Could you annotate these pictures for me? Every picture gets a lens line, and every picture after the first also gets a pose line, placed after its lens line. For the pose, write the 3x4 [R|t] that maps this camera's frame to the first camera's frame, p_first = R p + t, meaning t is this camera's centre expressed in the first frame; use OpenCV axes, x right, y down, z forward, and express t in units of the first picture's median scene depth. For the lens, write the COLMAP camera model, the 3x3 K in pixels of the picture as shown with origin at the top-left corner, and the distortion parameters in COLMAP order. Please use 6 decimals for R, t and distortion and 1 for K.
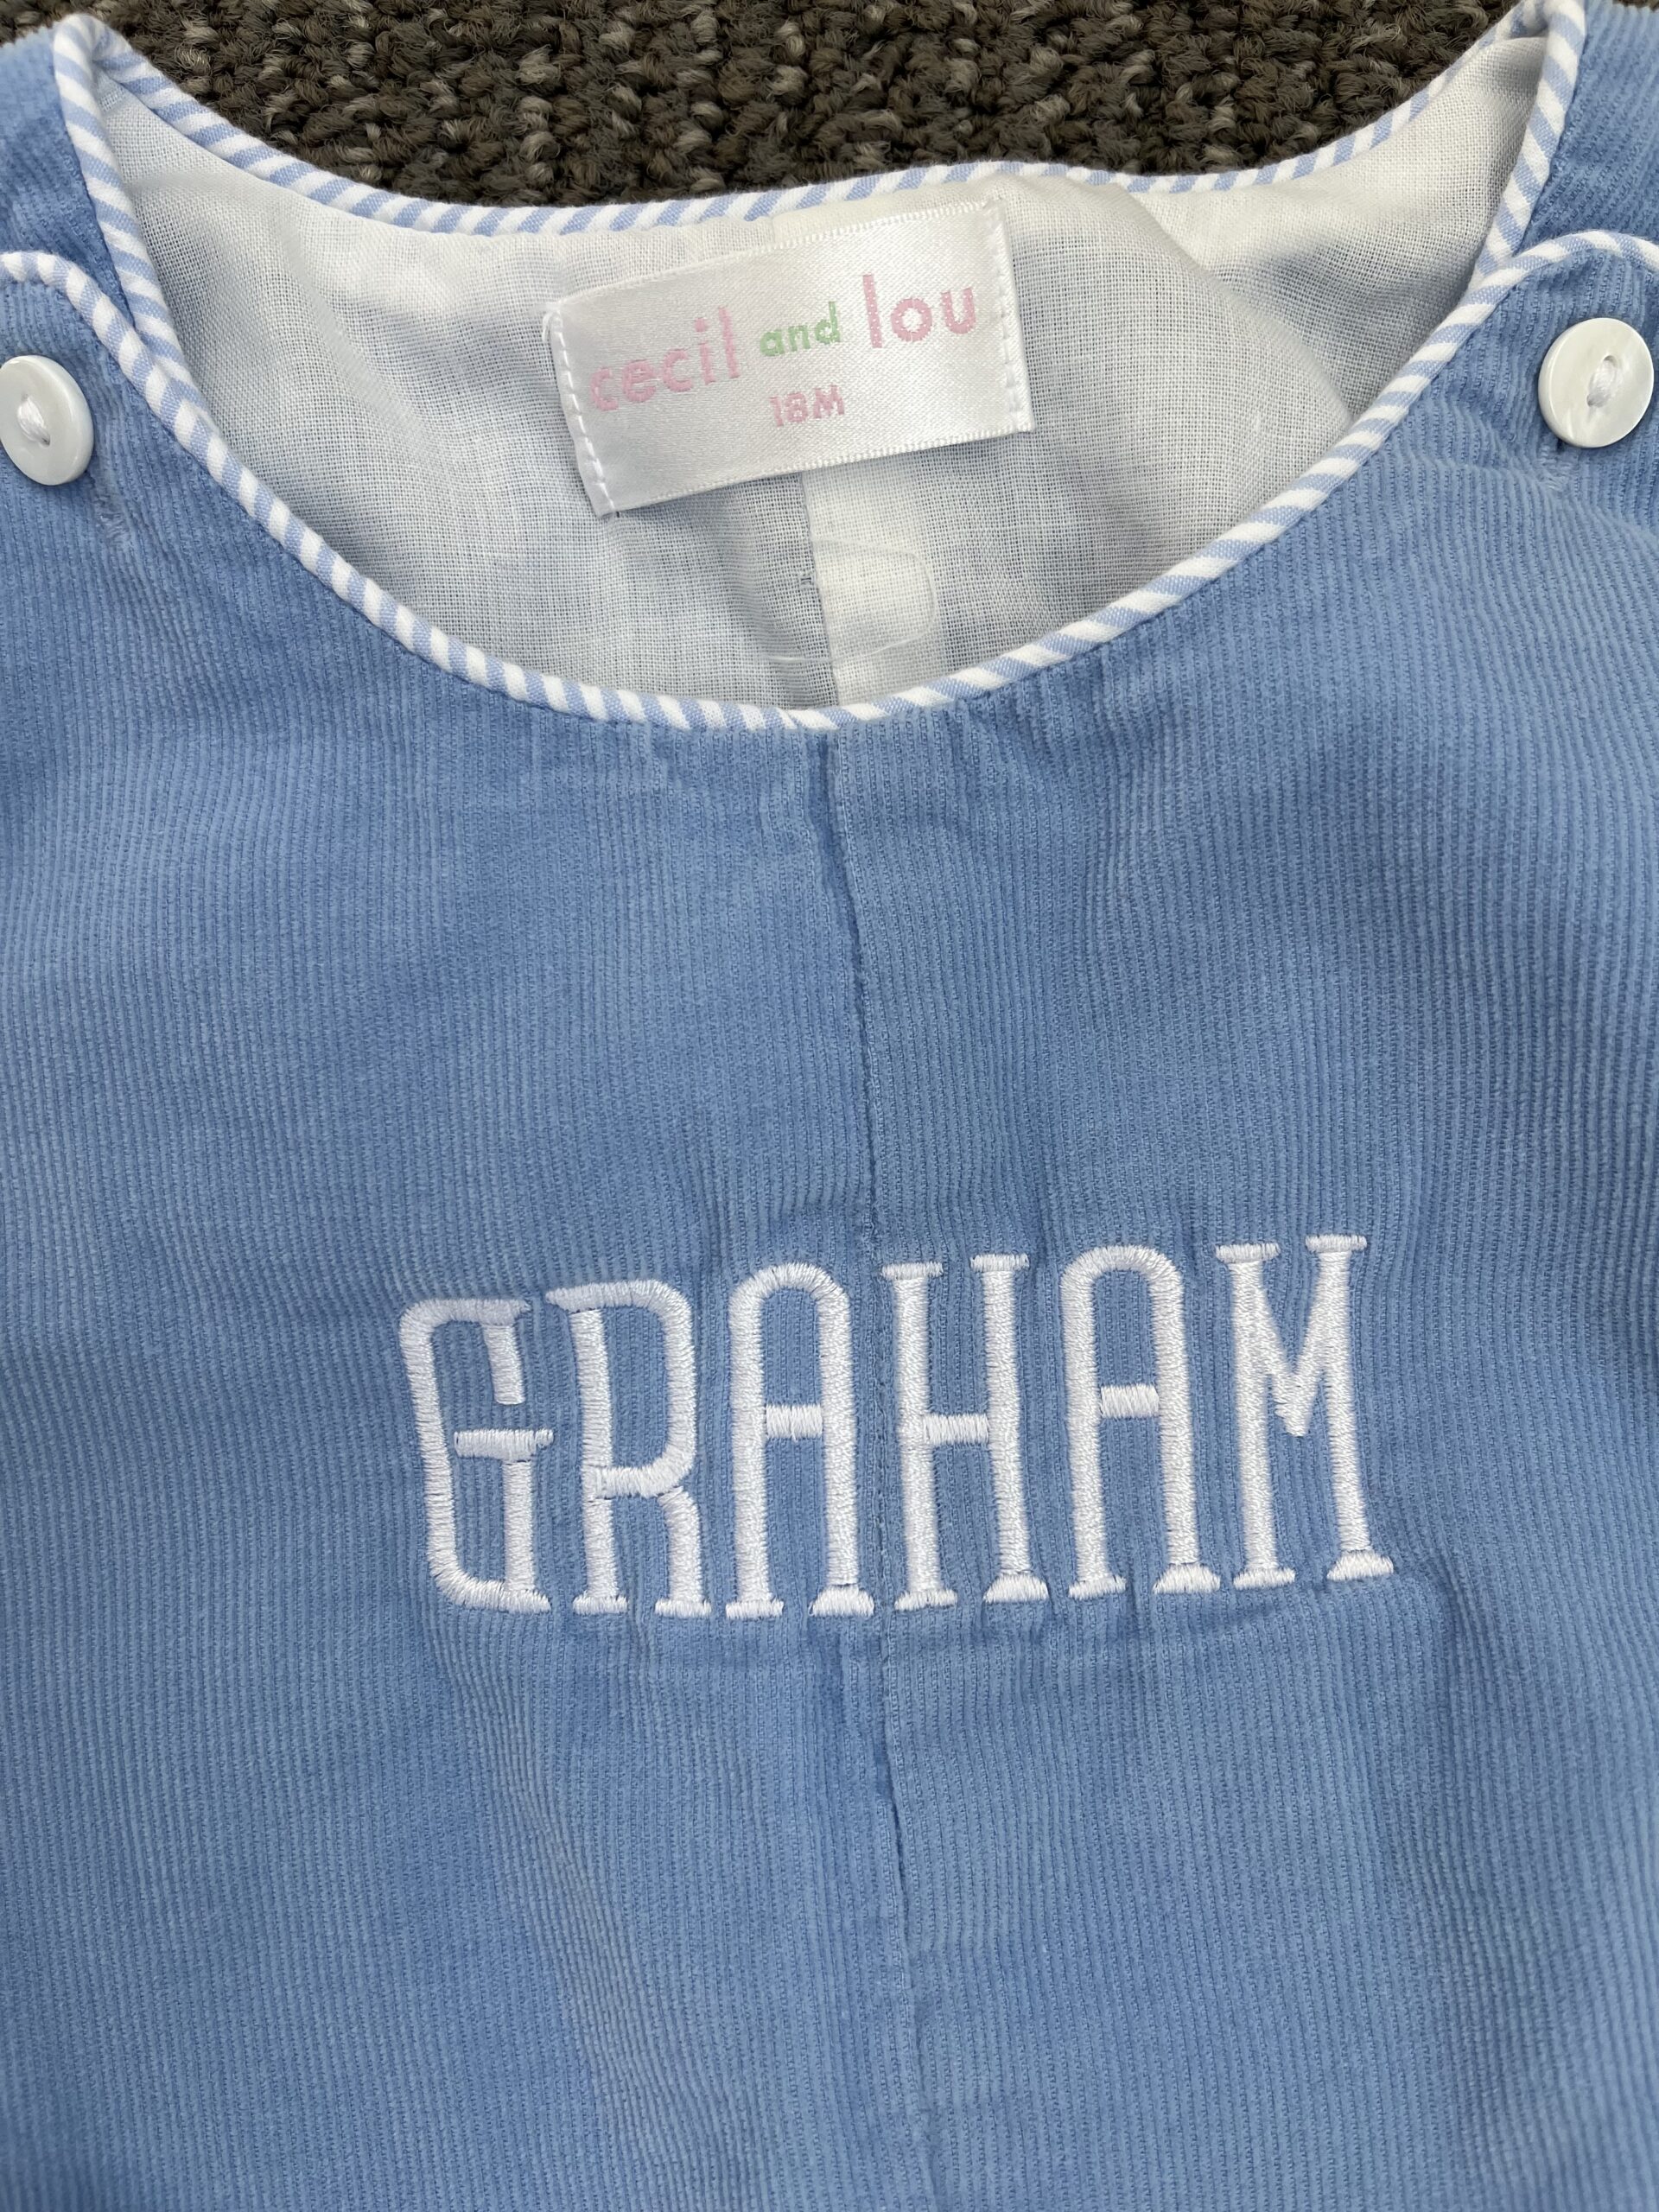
lens RADIAL K [[1655.7, 0, 829.5], [0, 1655.7, 1106.0], [0, 0, 1]] dist [-0.004507, -0.077299]
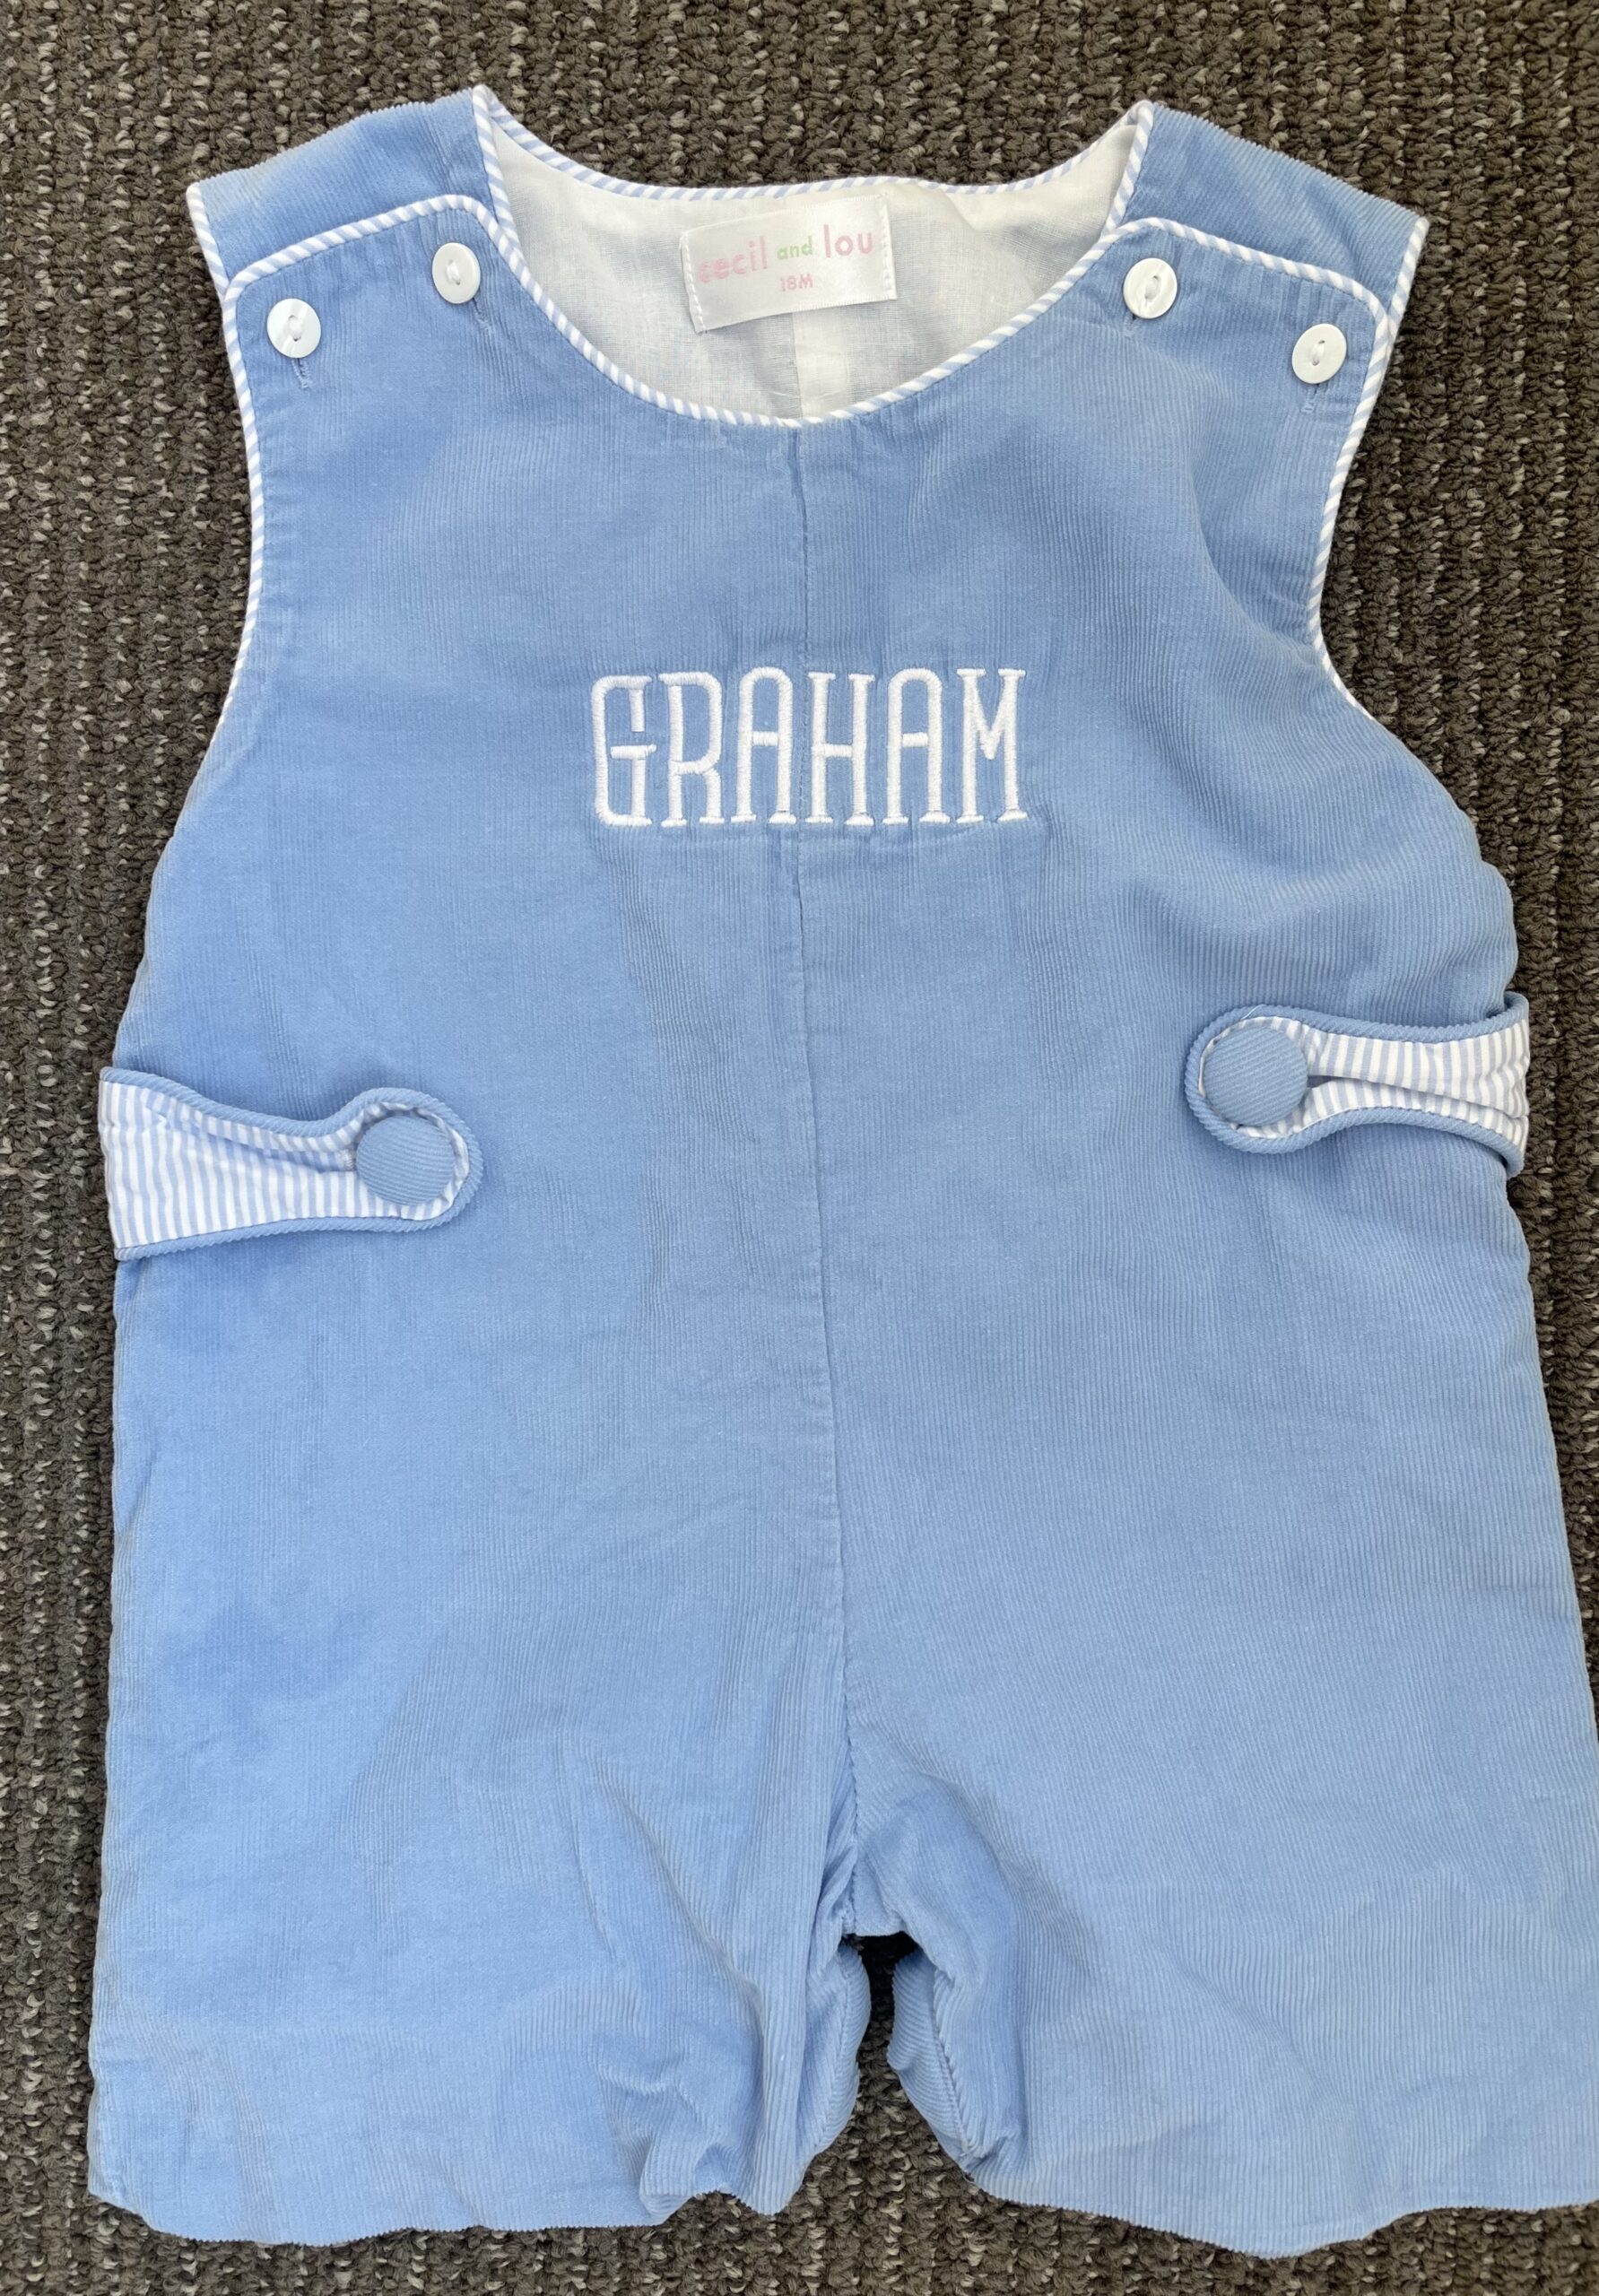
lens RADIAL K [[1699.3, 0, 724.6], [0, 1699.3, 1149.3], [0, 0, 1]] dist [-0.001138, -0.078119]
pose [[0.998244, 0.055427, -0.020884, 0.002410], [-0.054540, 0.997674, 0.040890, 0.645294], [0.023102, -0.039679, 0.998945, -1.312114]]
